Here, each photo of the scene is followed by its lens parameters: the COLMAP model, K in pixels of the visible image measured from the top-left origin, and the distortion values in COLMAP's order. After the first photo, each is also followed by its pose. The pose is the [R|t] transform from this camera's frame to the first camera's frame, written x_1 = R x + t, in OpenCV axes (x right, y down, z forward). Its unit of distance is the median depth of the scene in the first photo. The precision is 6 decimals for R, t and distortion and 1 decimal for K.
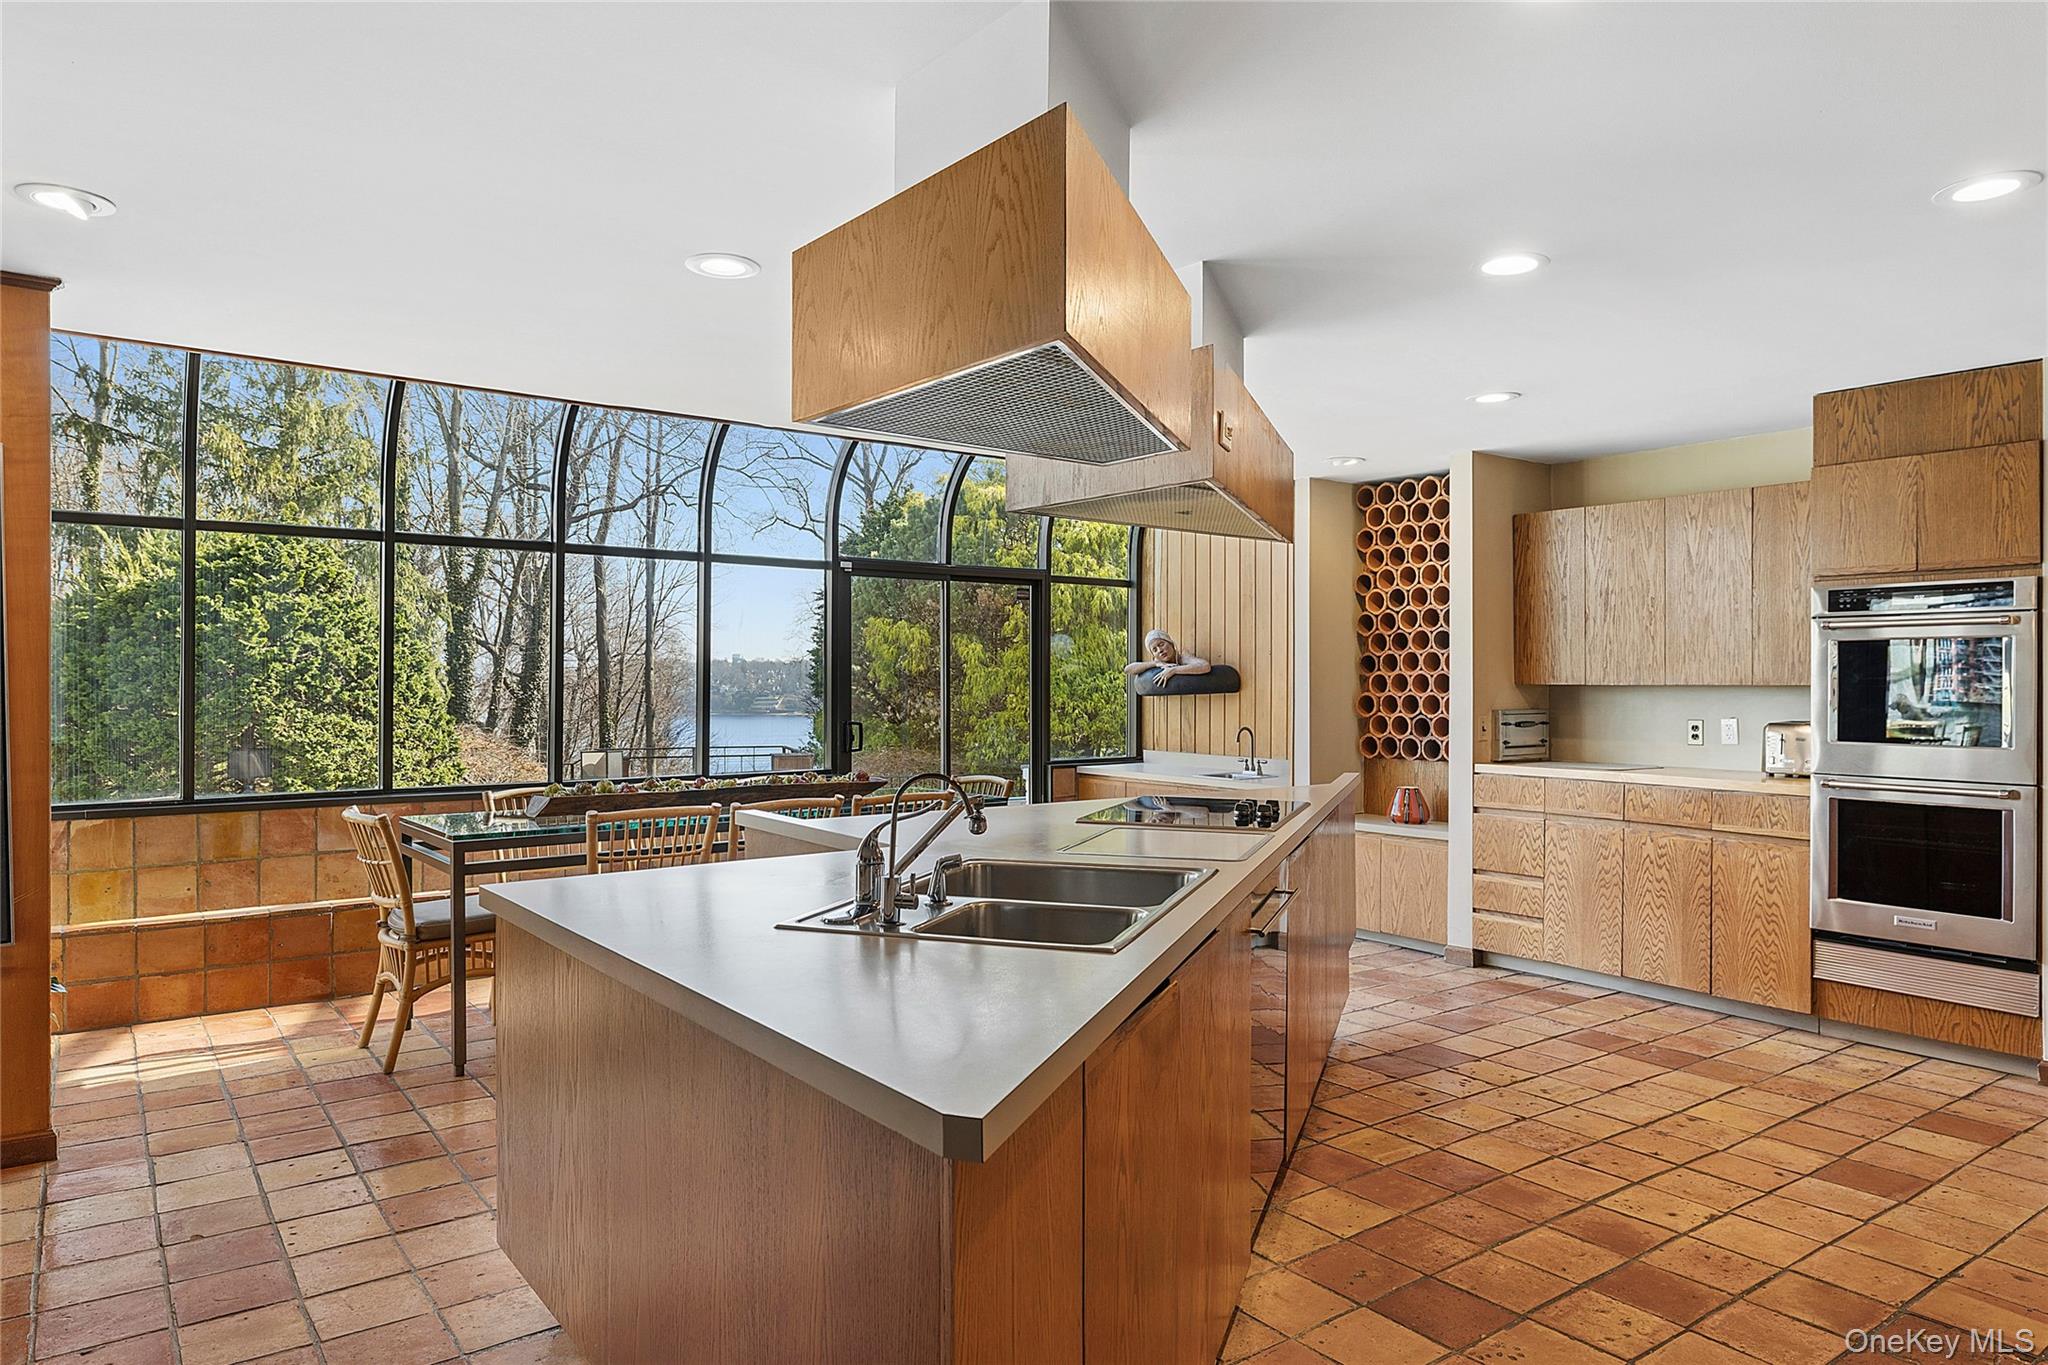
lens RADIAL K [[1266.2, 0, 1019.1], [0, 1266.2, 682.5], [0, 0, 1]] dist [0.005642, 0.001154]
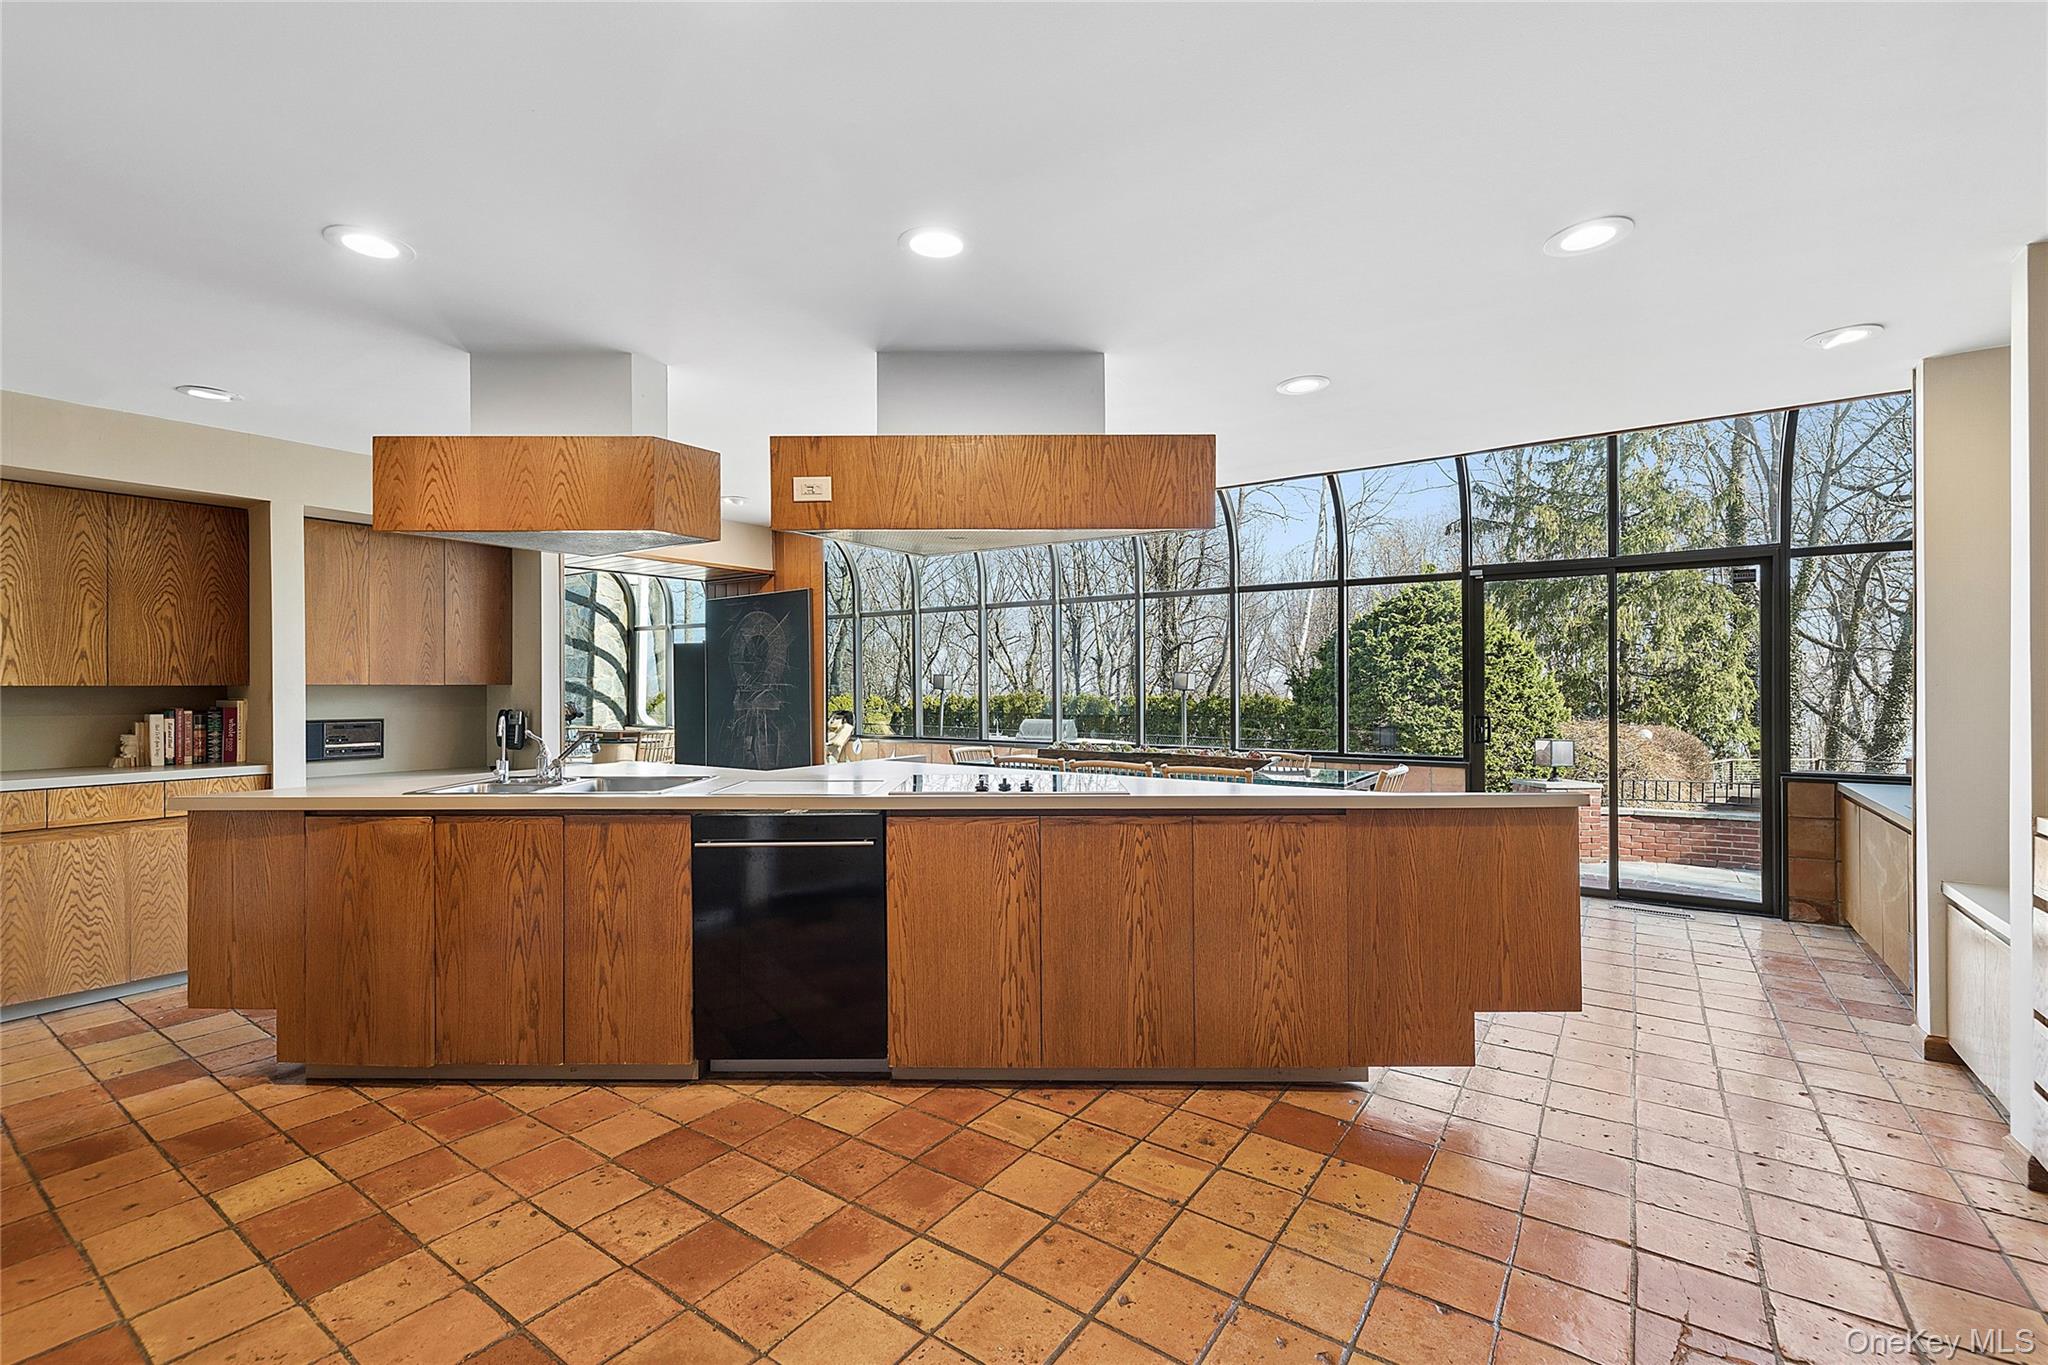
lens RADIAL K [[892.3, 0, 1021.2], [0, 892.3, 685.0], [0, 0, 1]] dist [0.003007, -0.001132]
pose [[0.315617, -0.005574, -0.948870, 0.903959], [0.003711, 0.999982, -0.004640, 0.013057], [0.948879, -0.002057, 0.315633, 0.719286]]
